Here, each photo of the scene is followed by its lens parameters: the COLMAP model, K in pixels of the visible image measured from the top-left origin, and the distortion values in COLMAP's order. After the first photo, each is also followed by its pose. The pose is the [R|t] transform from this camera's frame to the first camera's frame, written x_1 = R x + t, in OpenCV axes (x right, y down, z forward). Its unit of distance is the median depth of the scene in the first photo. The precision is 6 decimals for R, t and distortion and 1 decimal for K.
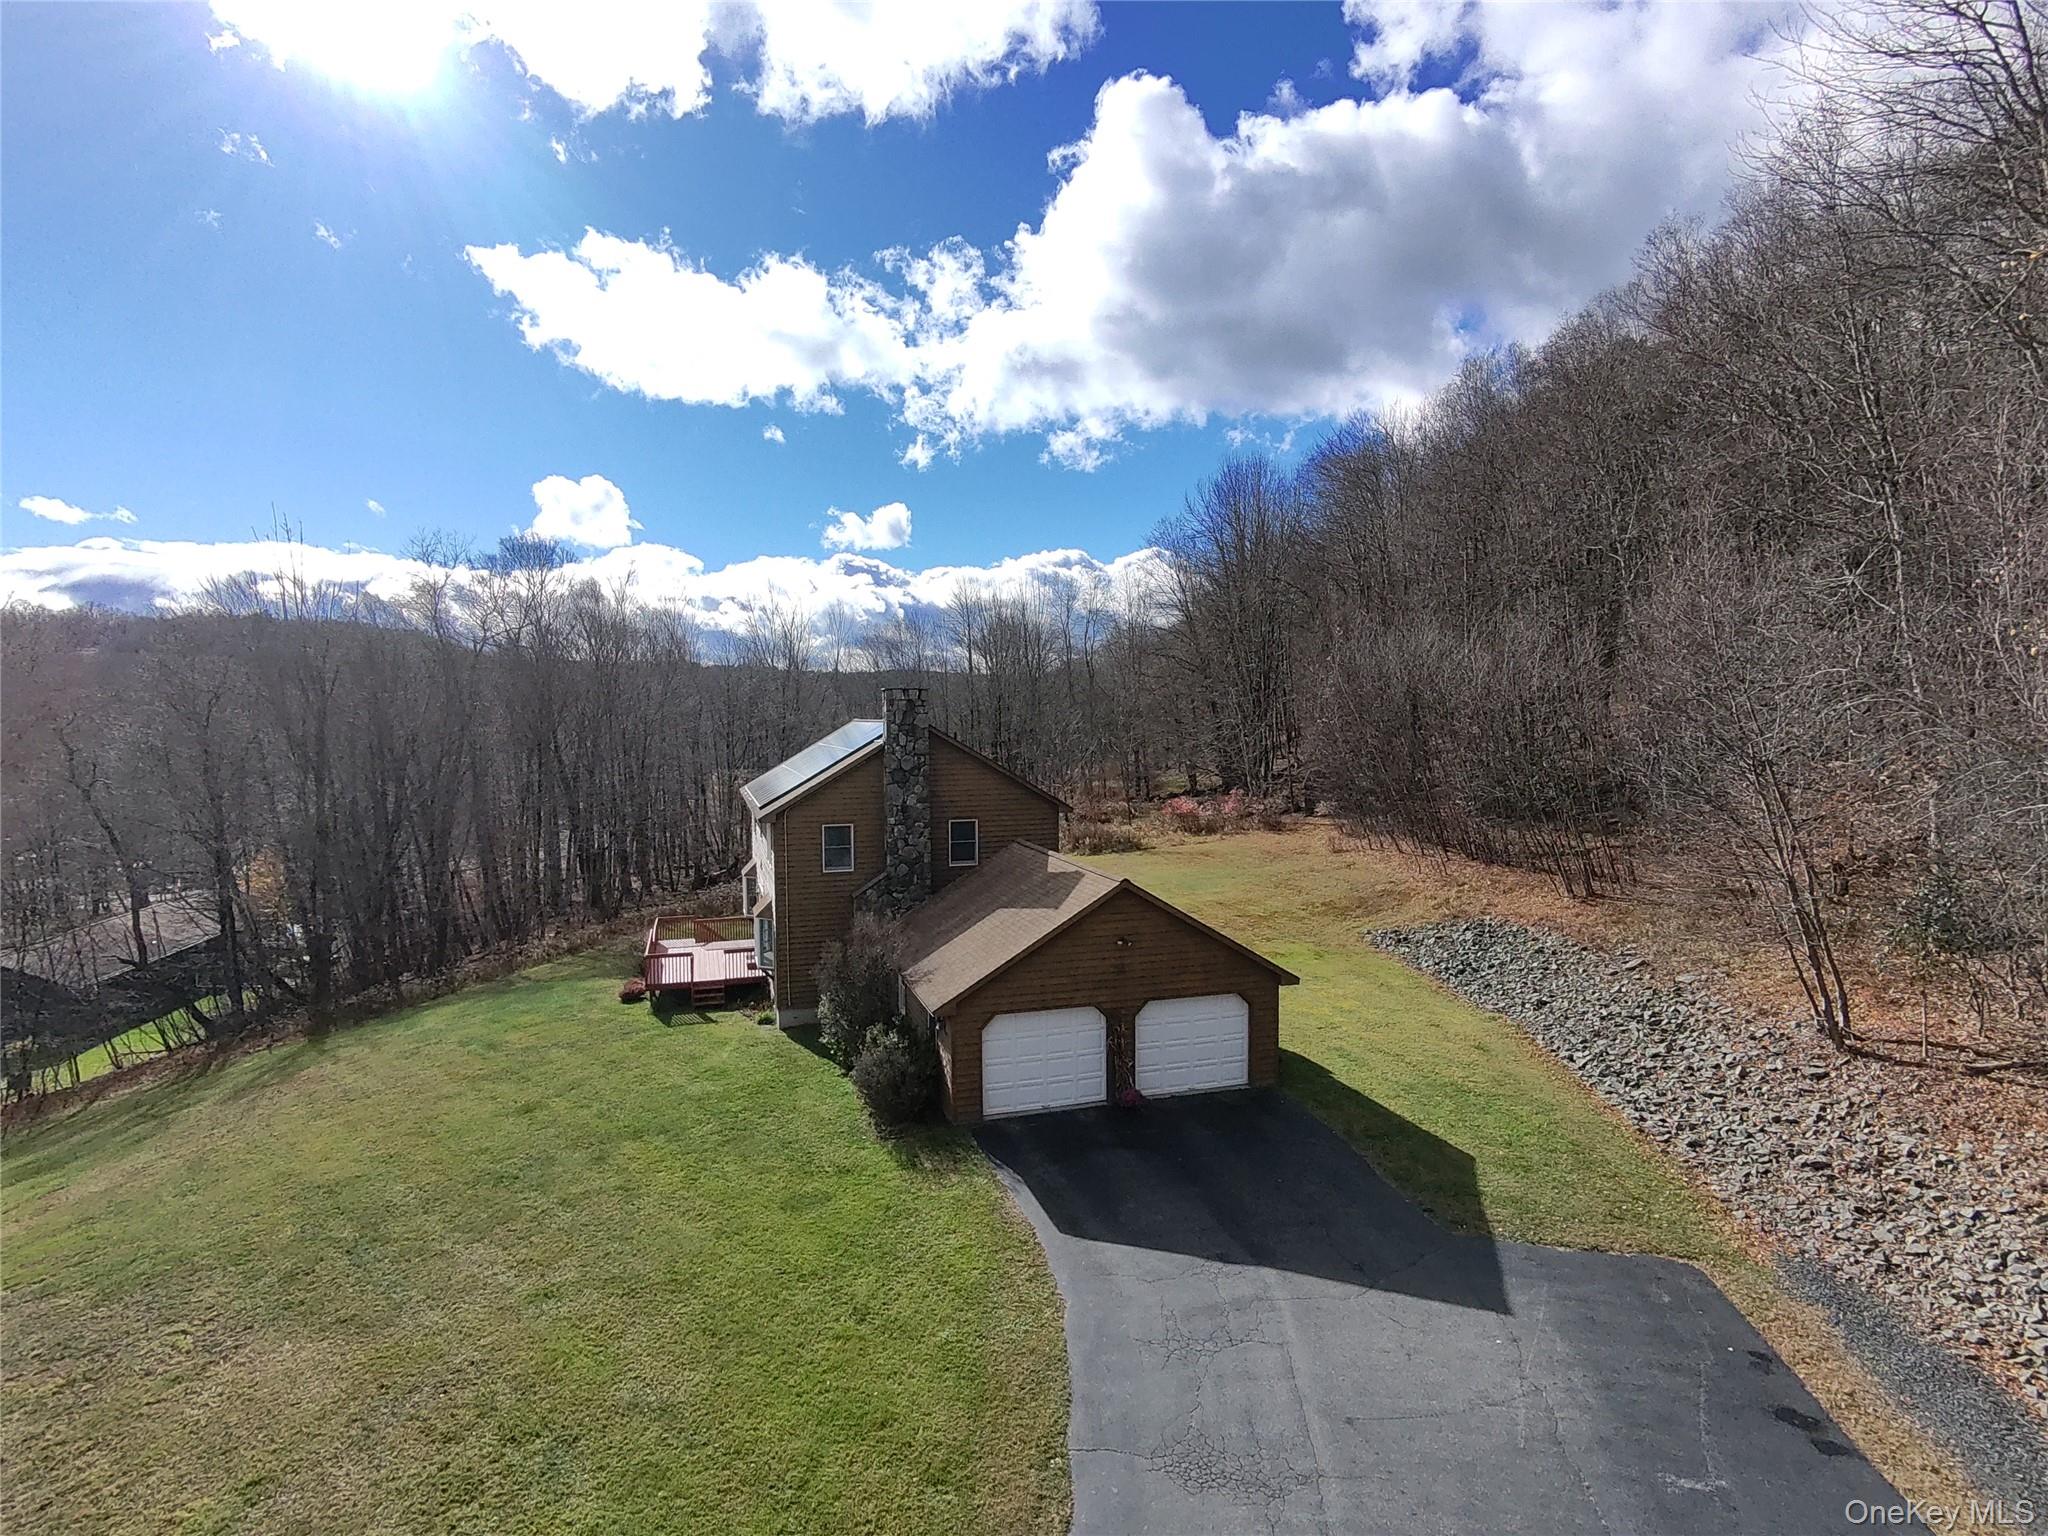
lens RADIAL K [[1111.3, 0, 1025.2], [0, 1111.3, 777.6], [0, 0, 1]] dist [0.010931, -0.007675]
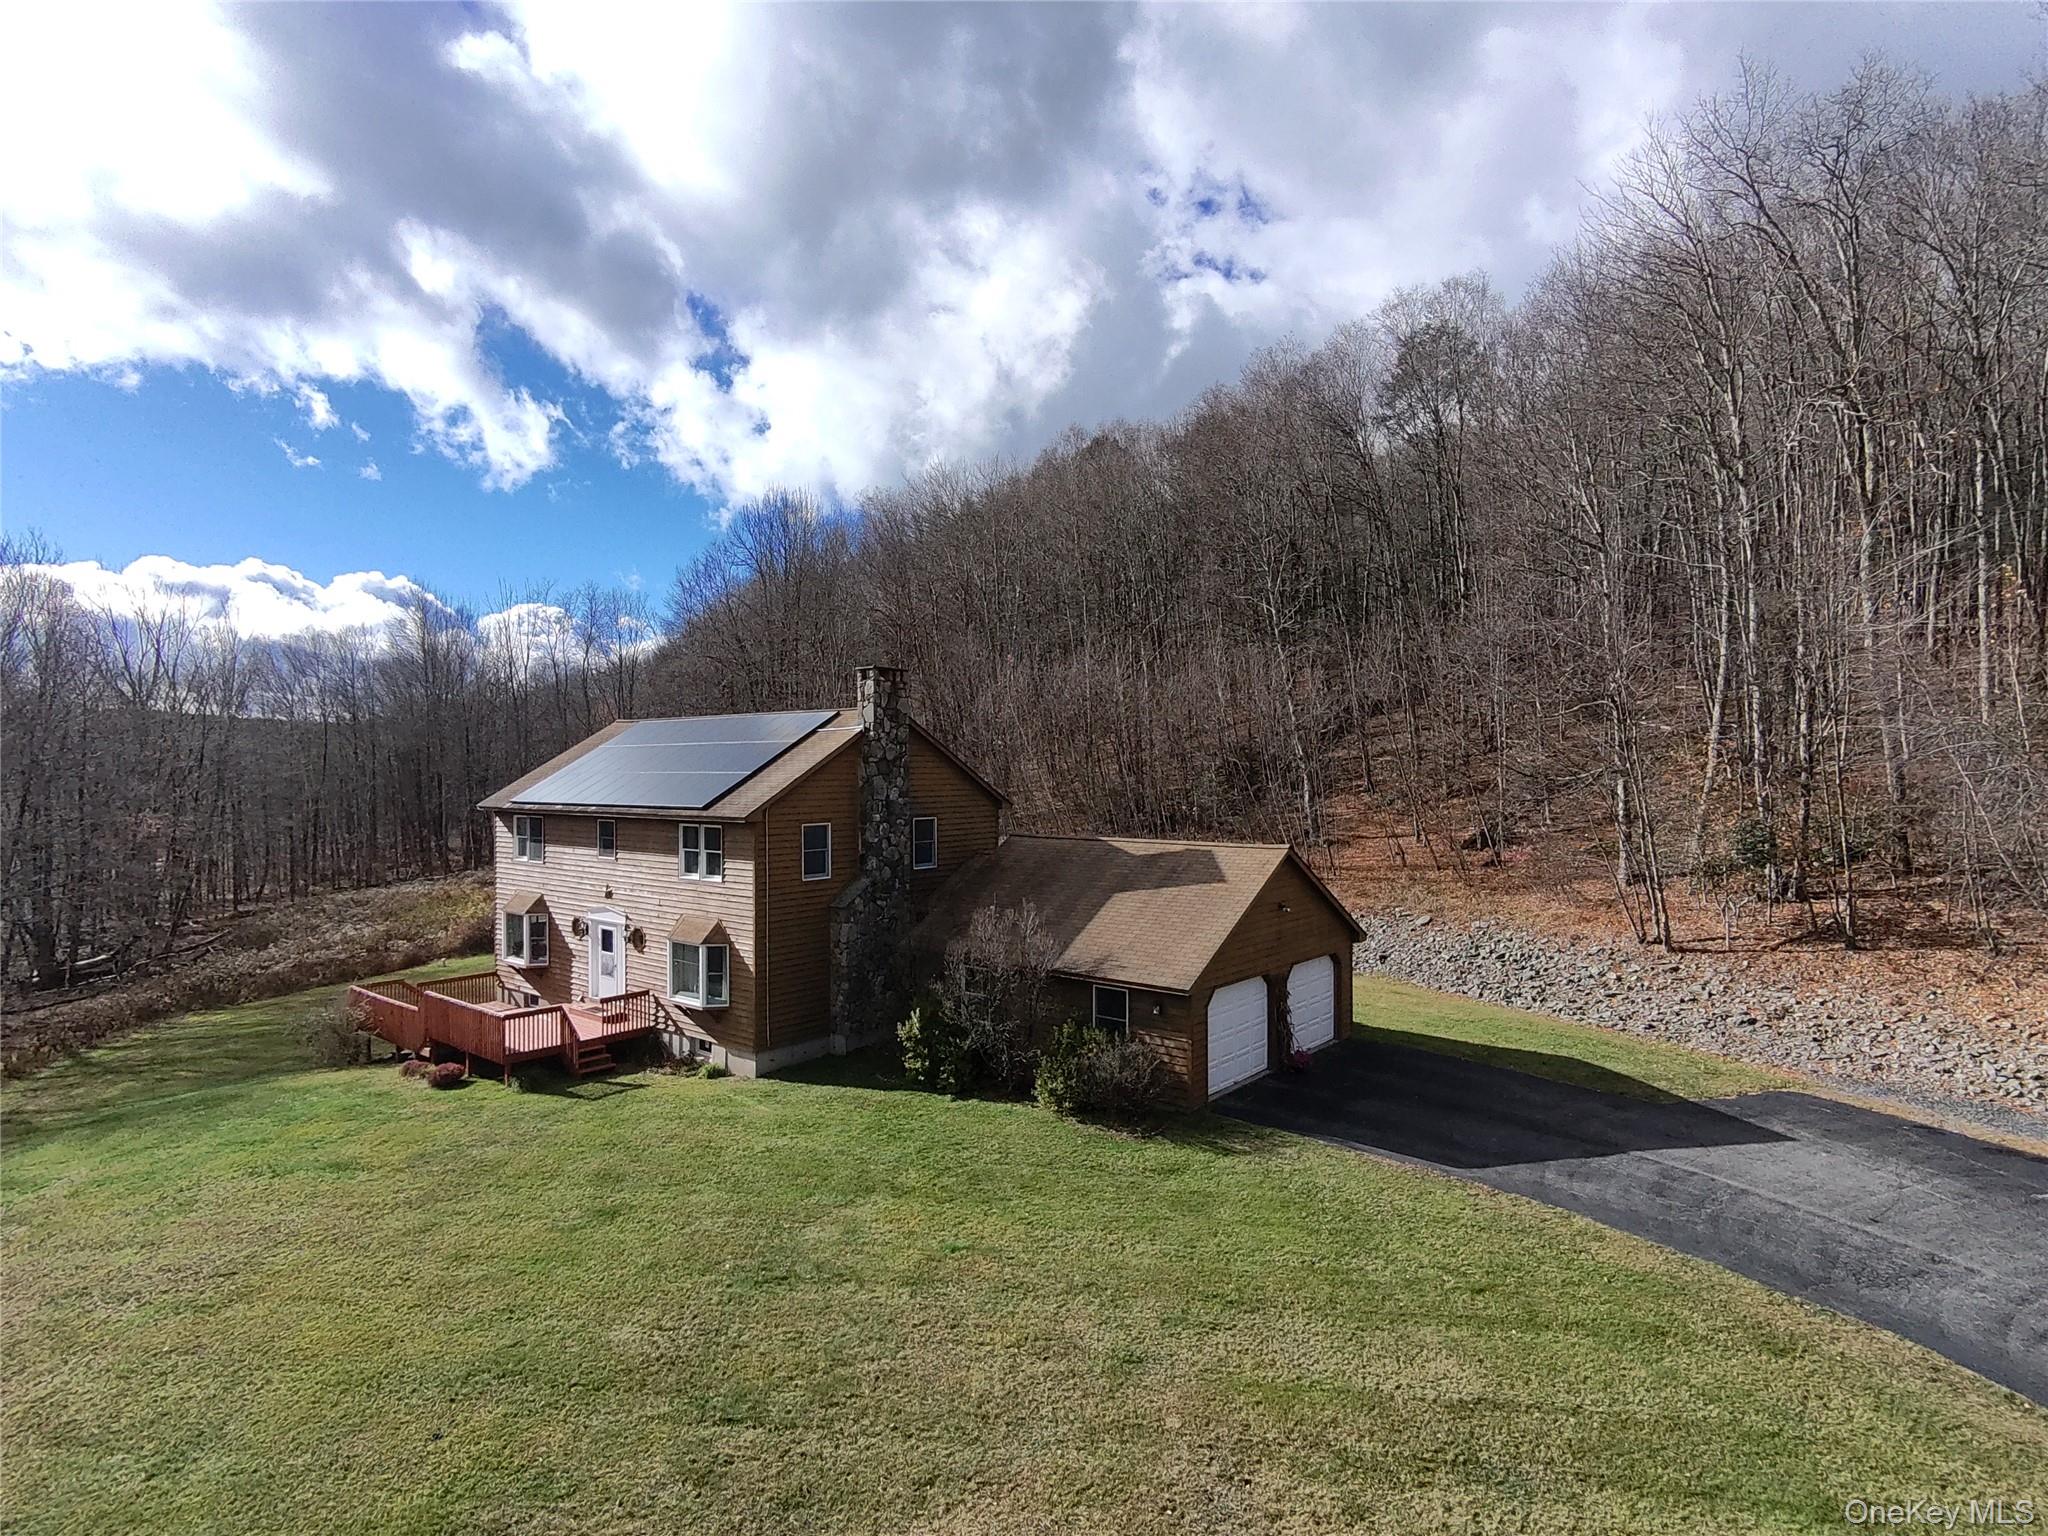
lens RADIAL K [[1111.3, 0, 1033.5], [0, 1111.3, 771.8], [0, 0, 1]] dist [0.010931, -0.007675]
pose [[0.834431, 0.002435, 0.551107, -0.654386], [0.031386, 0.998157, -0.051932, 0.068449], [-0.550218, 0.060631, 0.832817, 0.263286]]
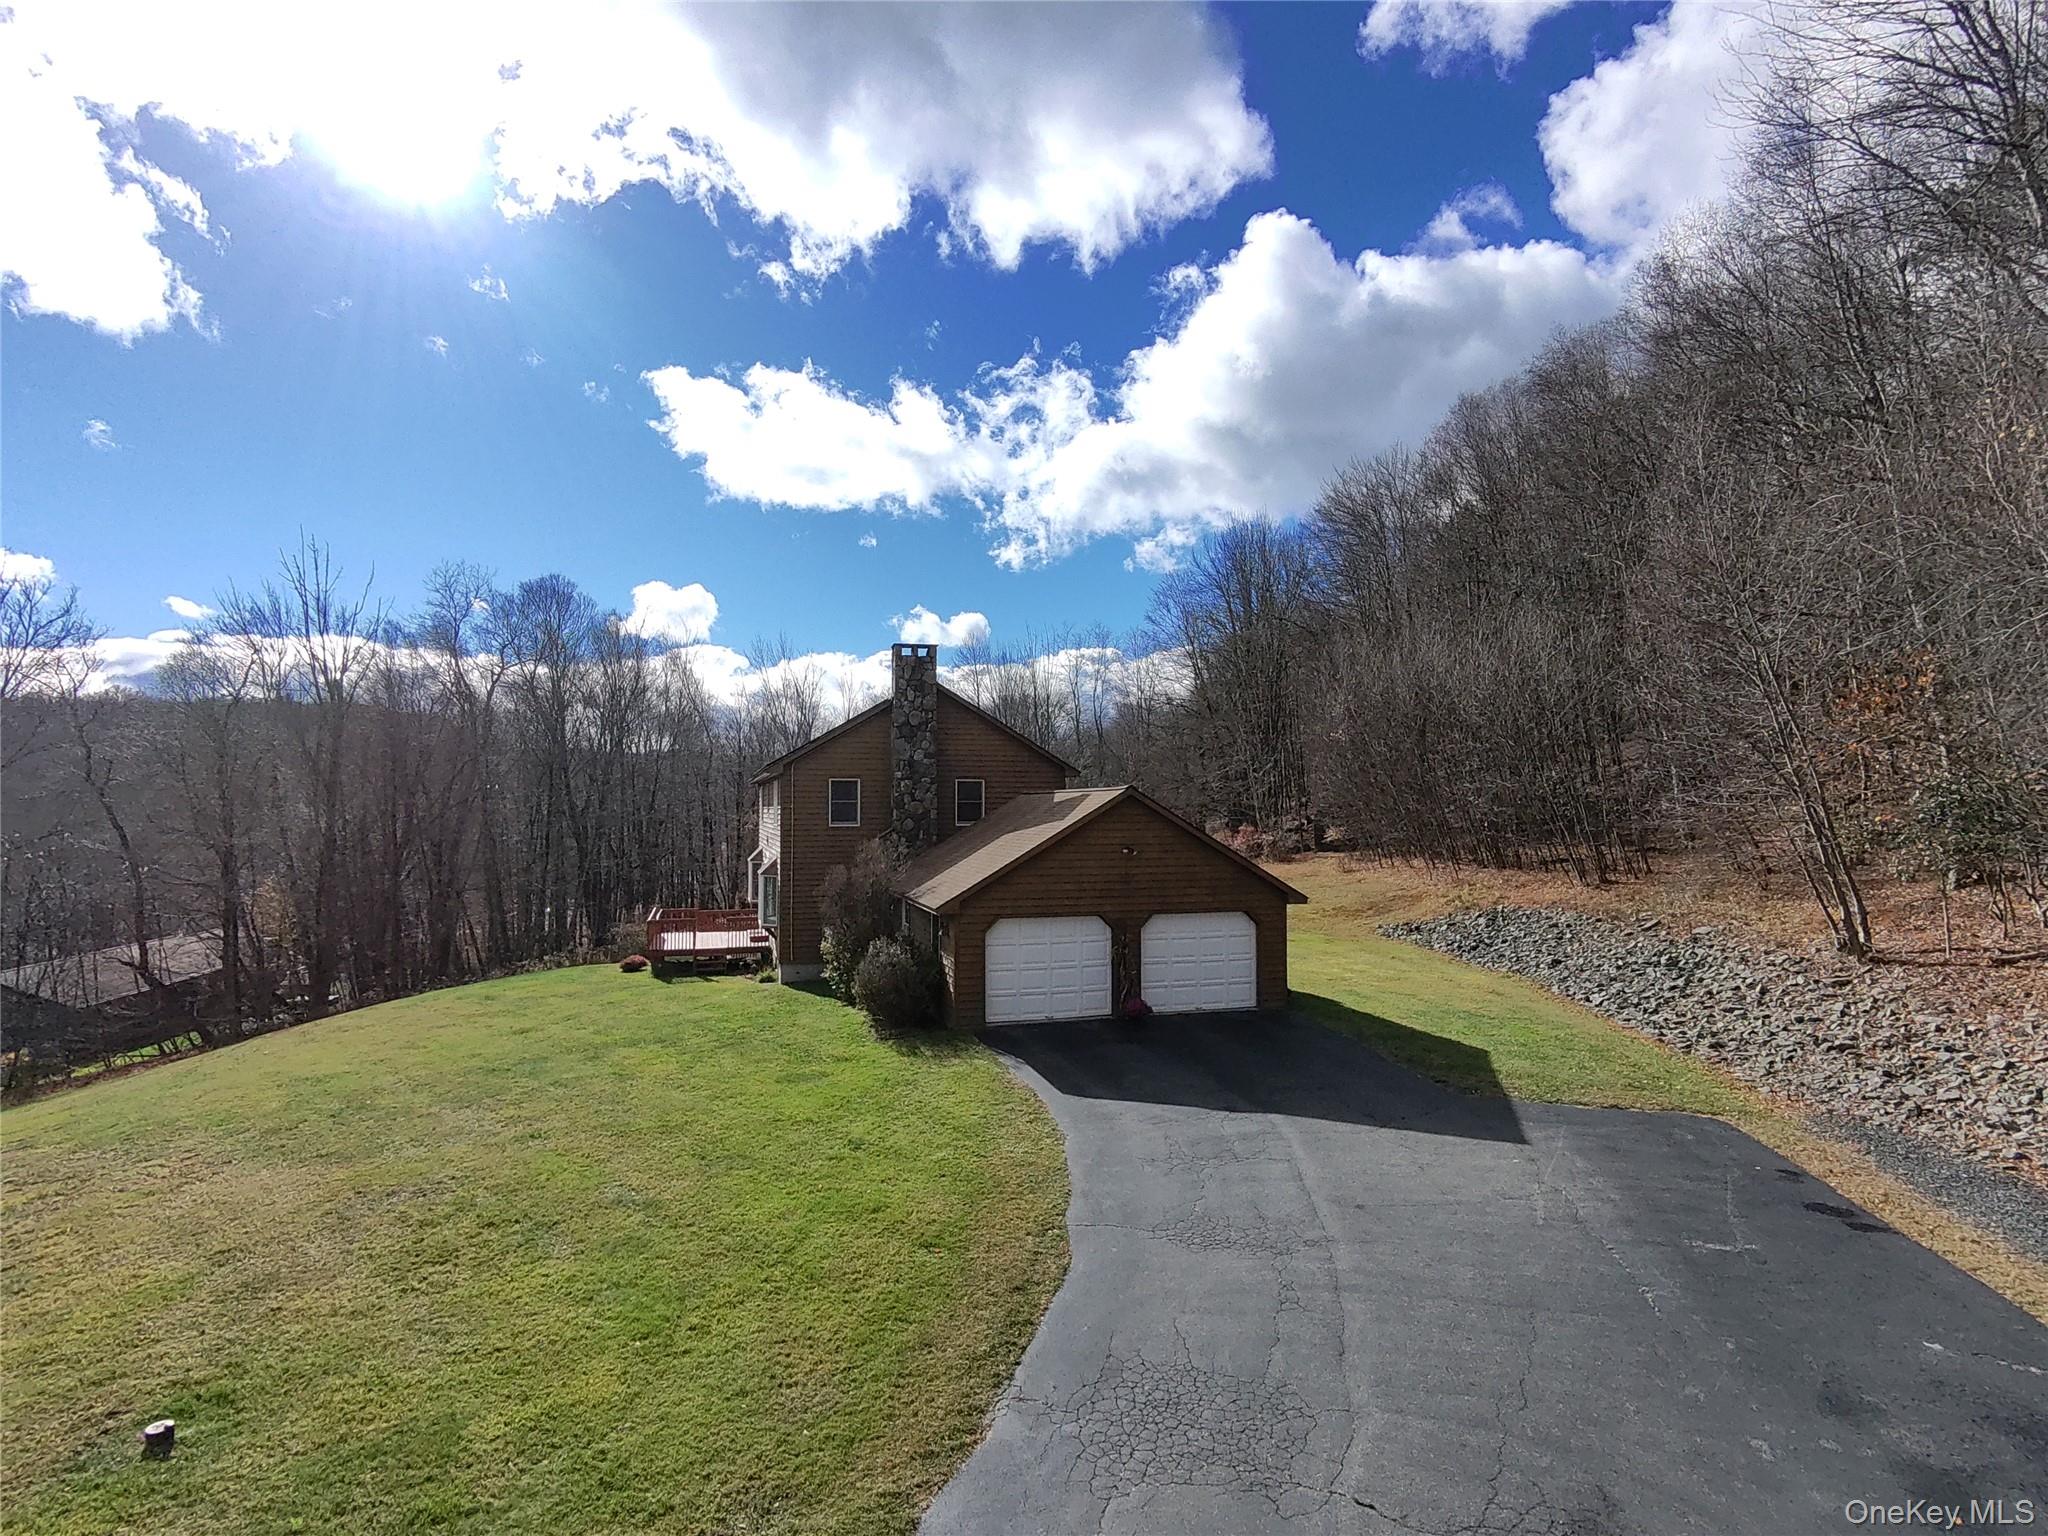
lens RADIAL K [[1111.3, 0, 1026.7], [0, 1111.3, 778.3], [0, 0, 1]] dist [0.010931, -0.007675]
pose [[0.999949, 0.004912, -0.008798, 0.005828], [-0.005648, 0.996309, -0.085656, 0.166352], [0.008345, 0.085701, 0.996286, 0.005386]]
